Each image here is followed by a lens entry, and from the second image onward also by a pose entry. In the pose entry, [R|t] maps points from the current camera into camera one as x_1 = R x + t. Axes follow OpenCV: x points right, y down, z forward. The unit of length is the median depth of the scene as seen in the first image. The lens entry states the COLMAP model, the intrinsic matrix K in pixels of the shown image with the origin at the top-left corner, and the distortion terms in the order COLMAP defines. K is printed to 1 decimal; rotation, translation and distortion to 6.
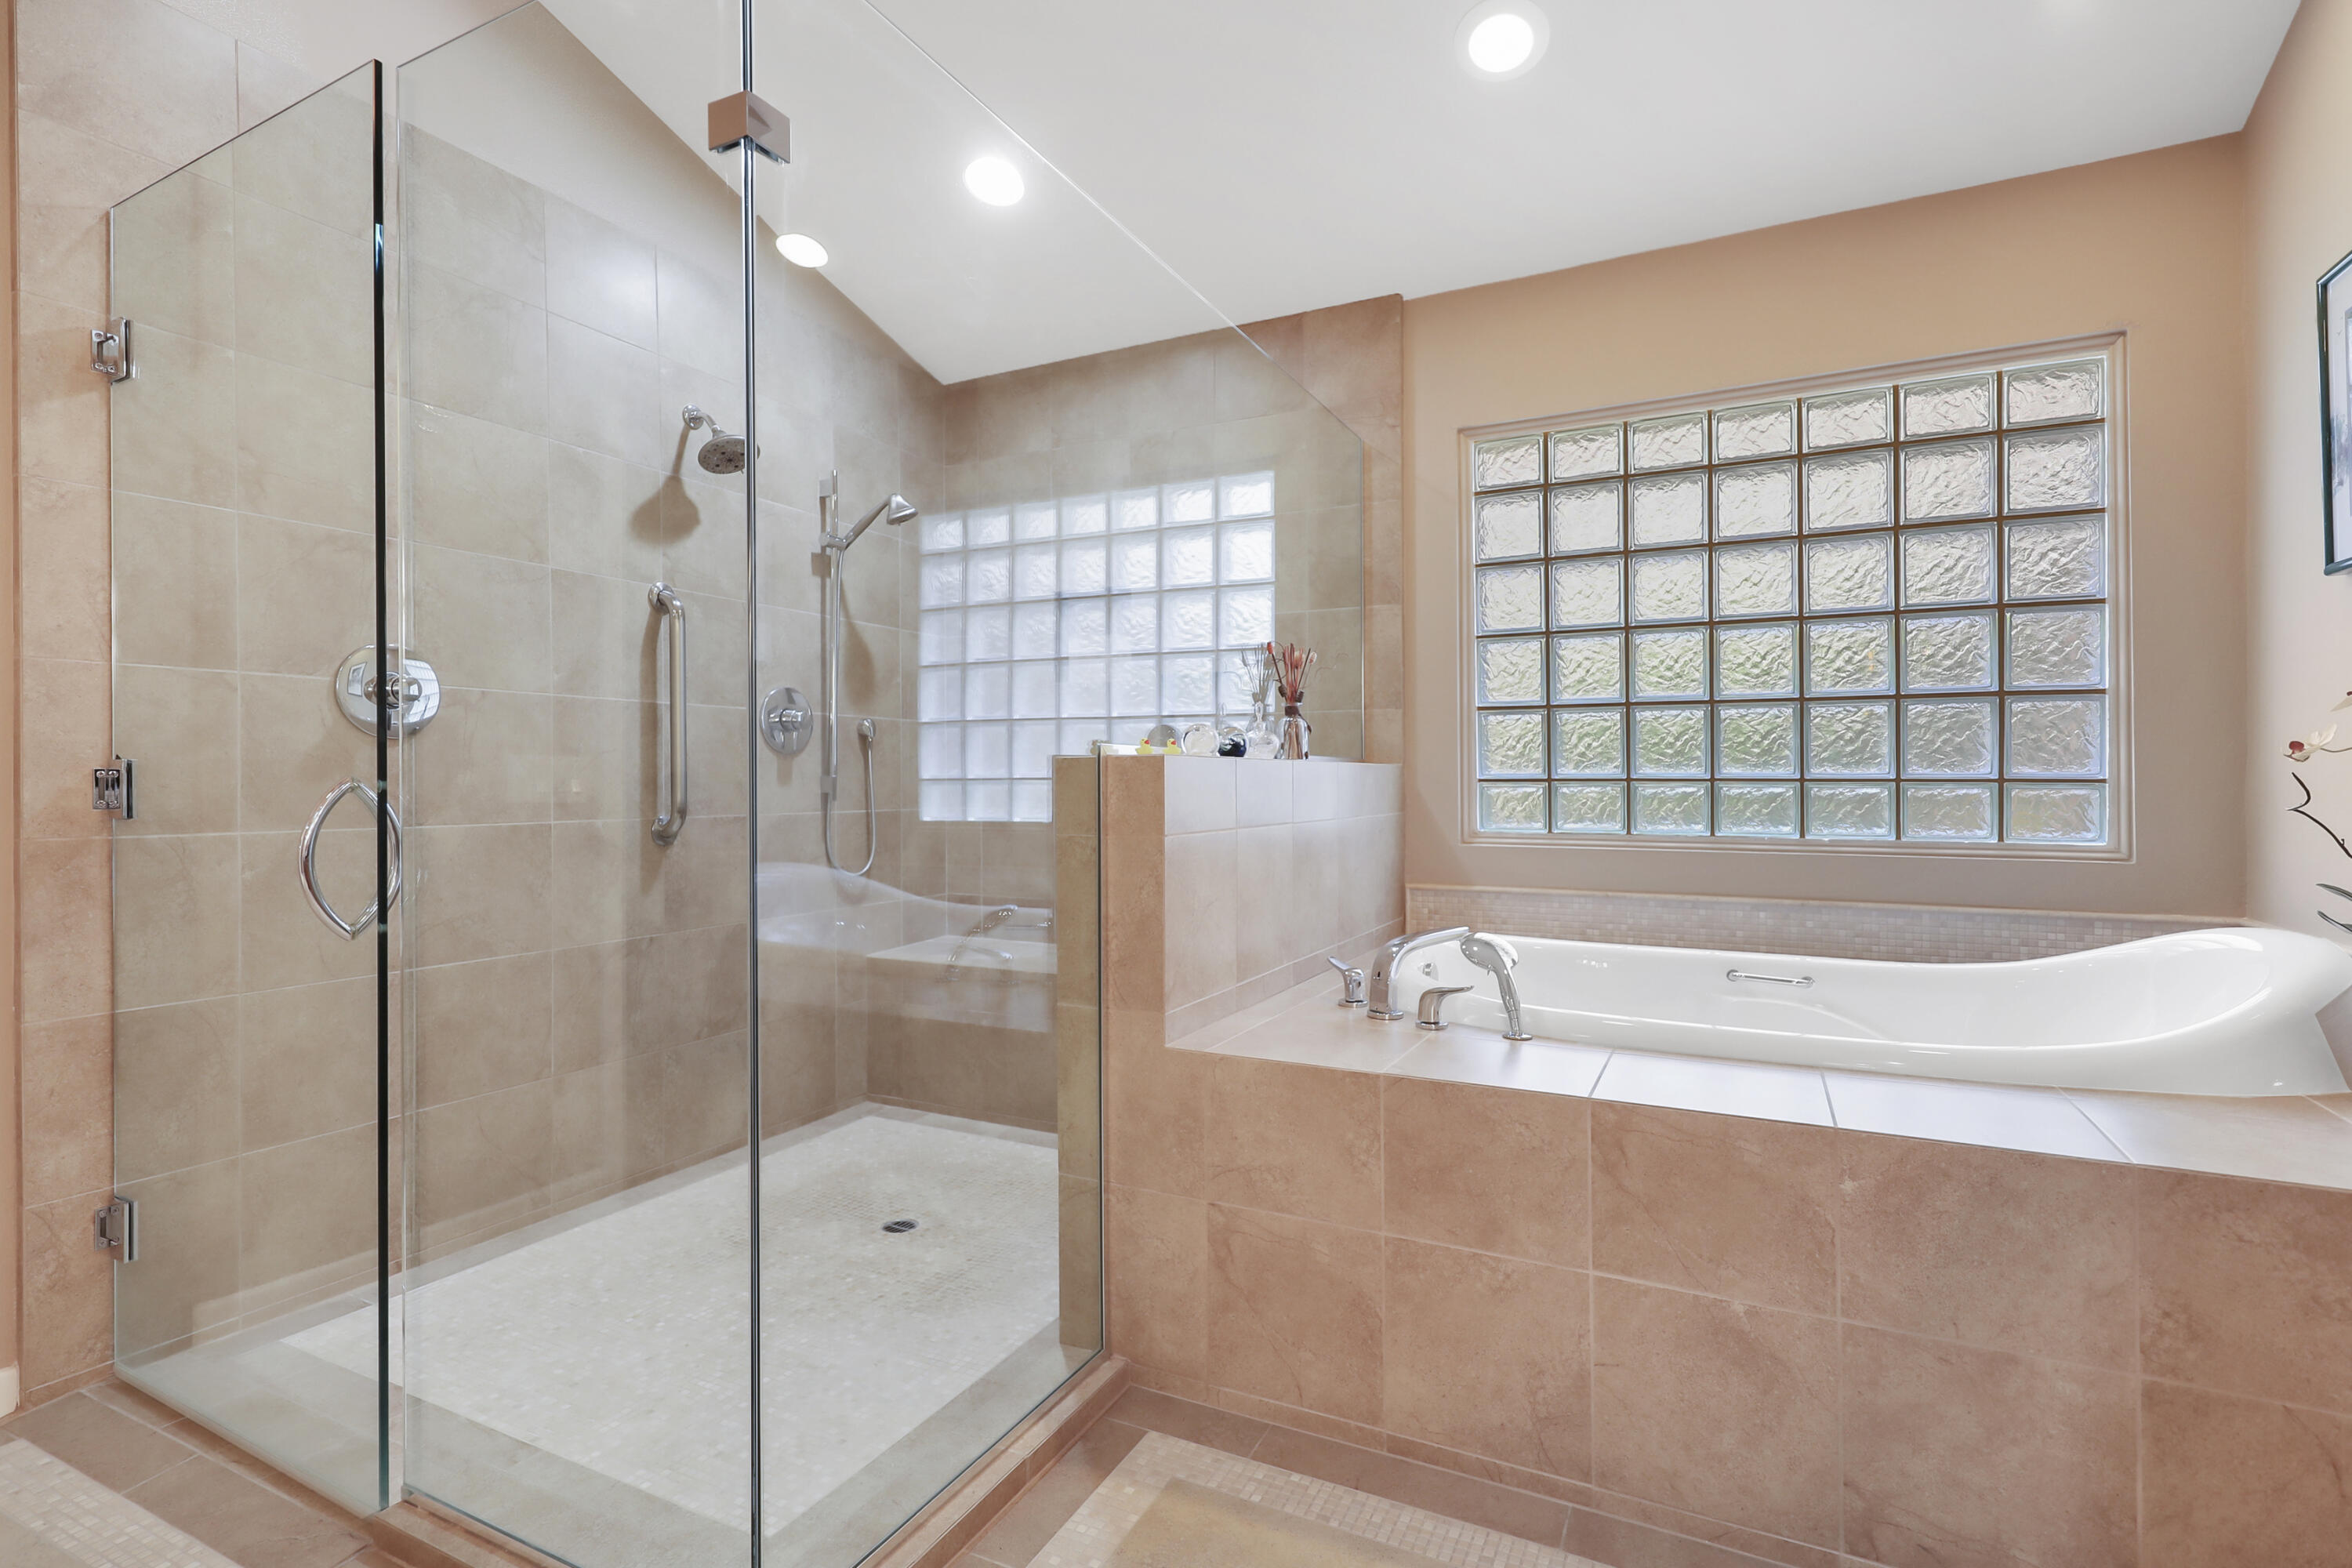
lens RADIAL K [[1140.5, 0, 1181.1], [0, 1140.5, 772.3], [0, 0, 1]] dist [0.005092, -0.001197]
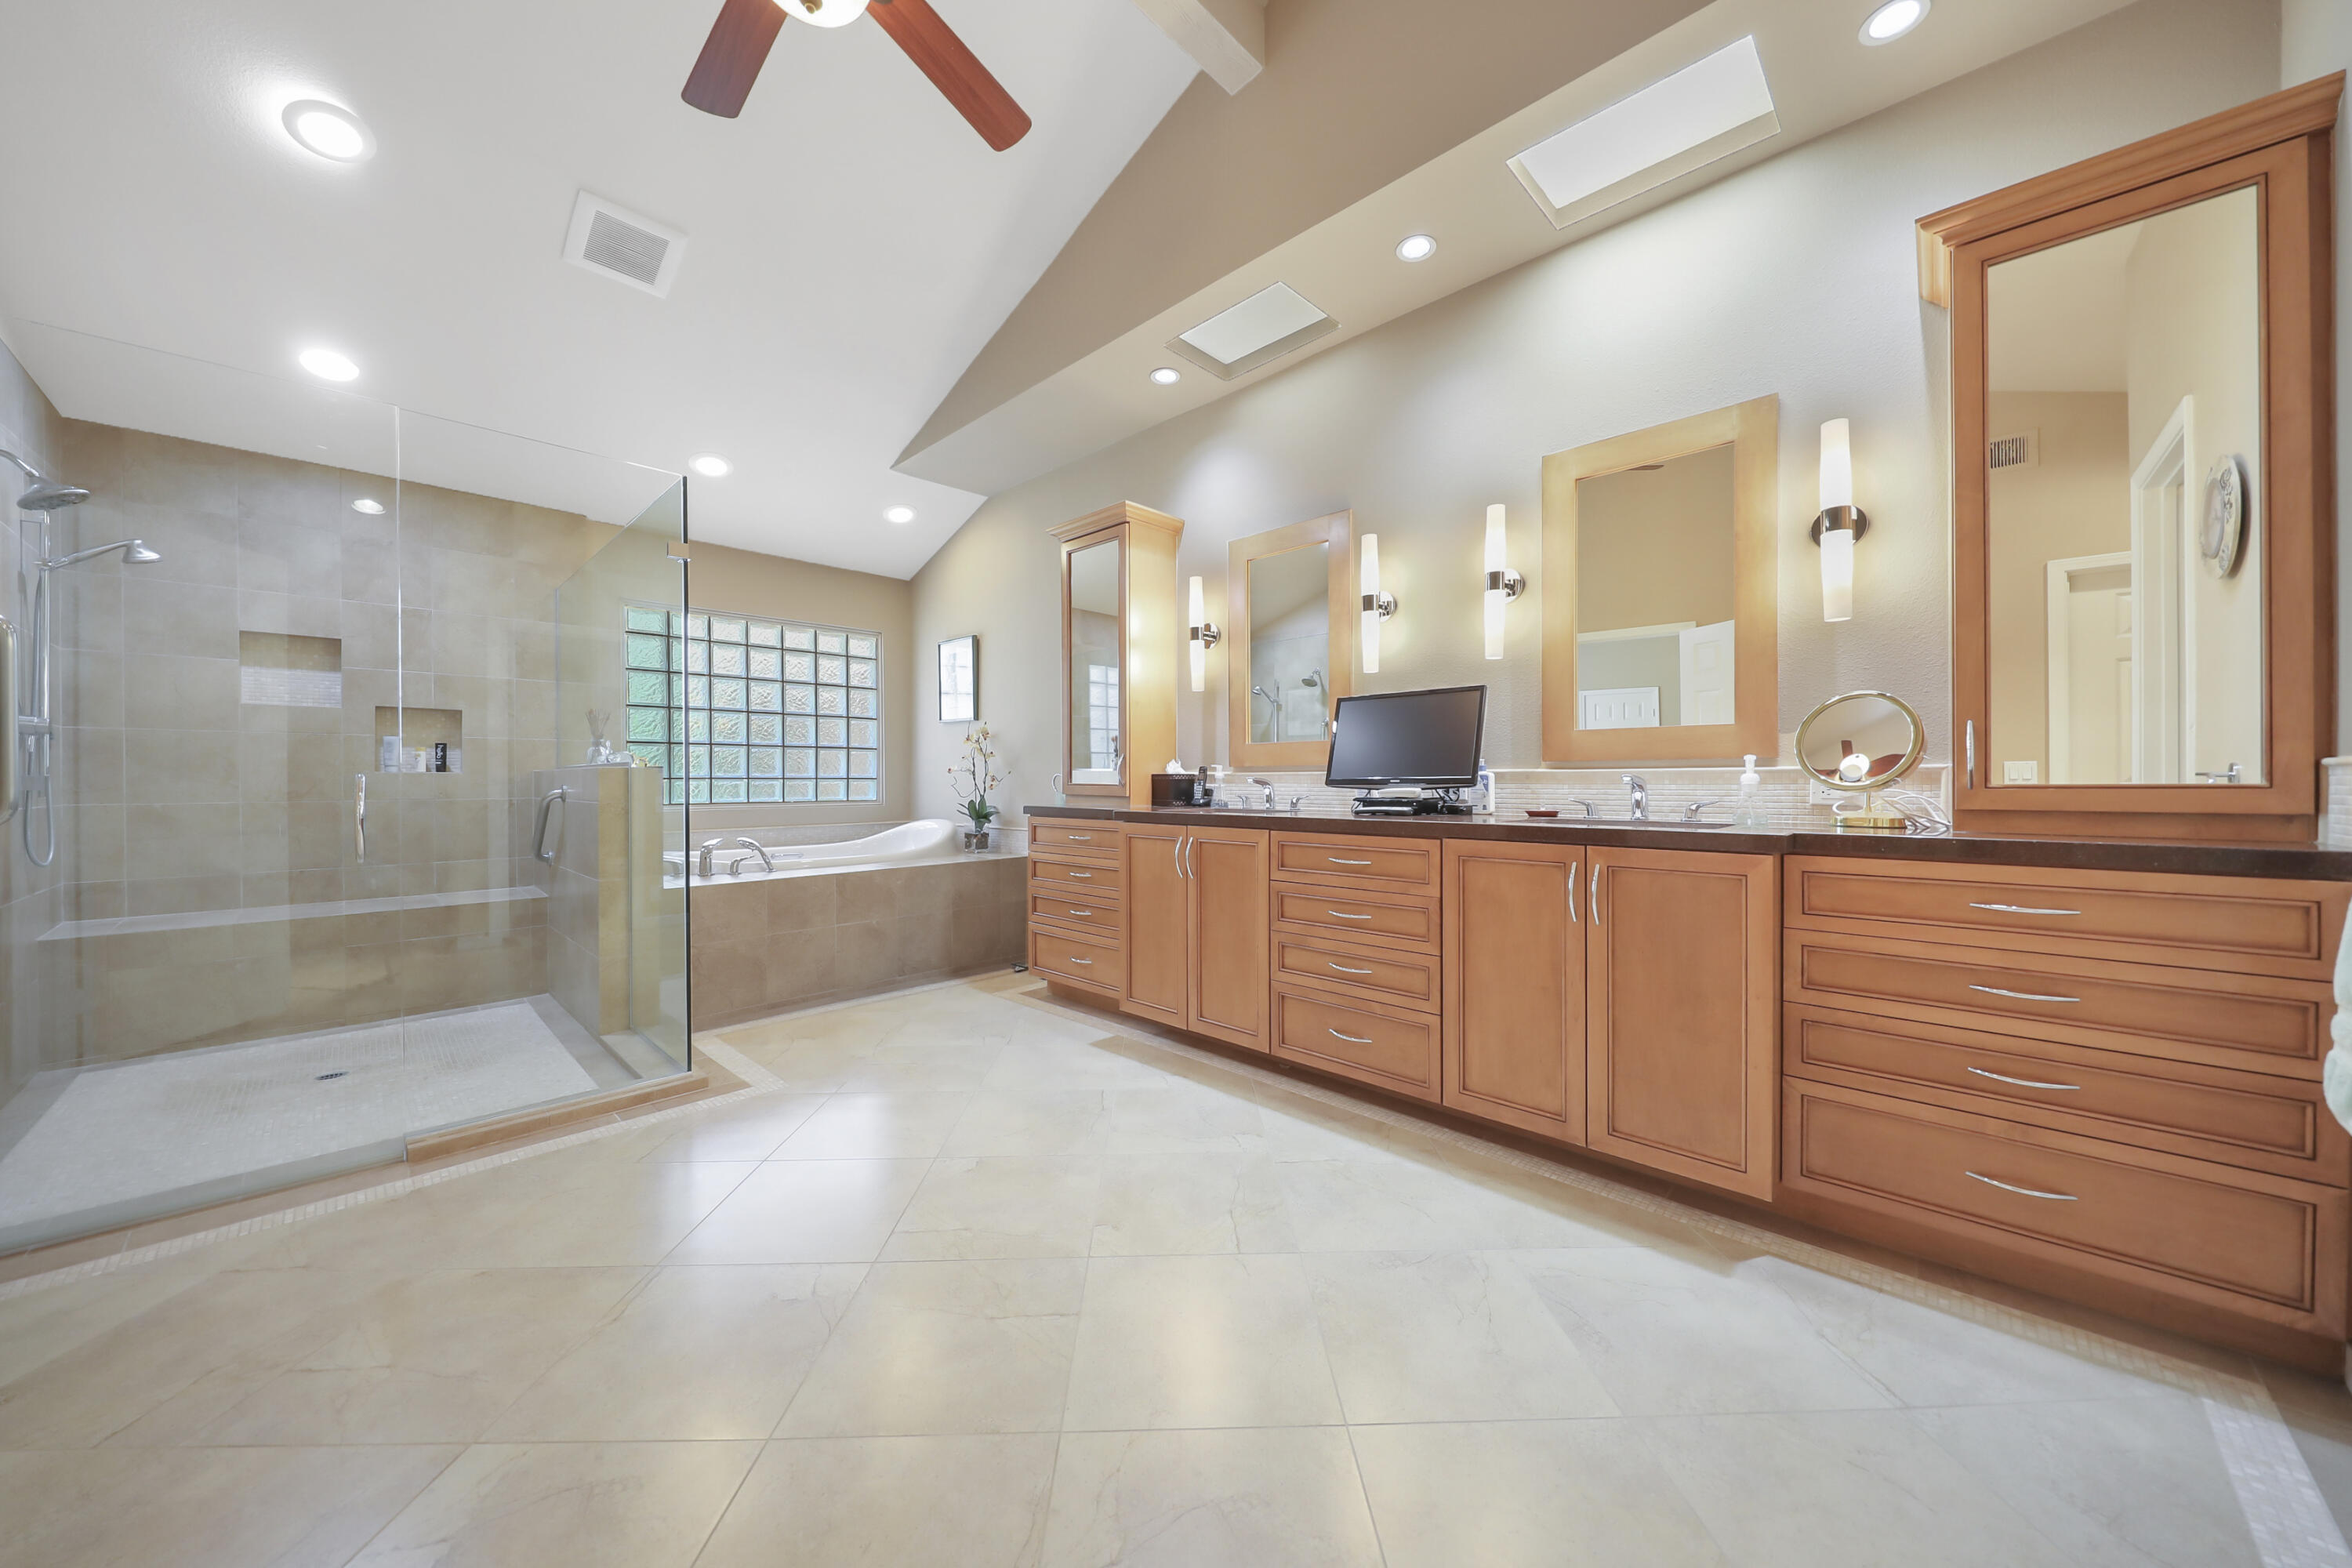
lens RADIAL K [[808.7, 0, 1179.9], [0, 808.7, 776.7], [0, 0, 1]] dist [0.000089, 0.000014]
pose [[0.290405, -0.001009, 0.956903, -0.998930], [-0.006528, 0.999974, 0.003035, -0.005058], [-0.956882, -0.007128, 0.290391, -0.398969]]
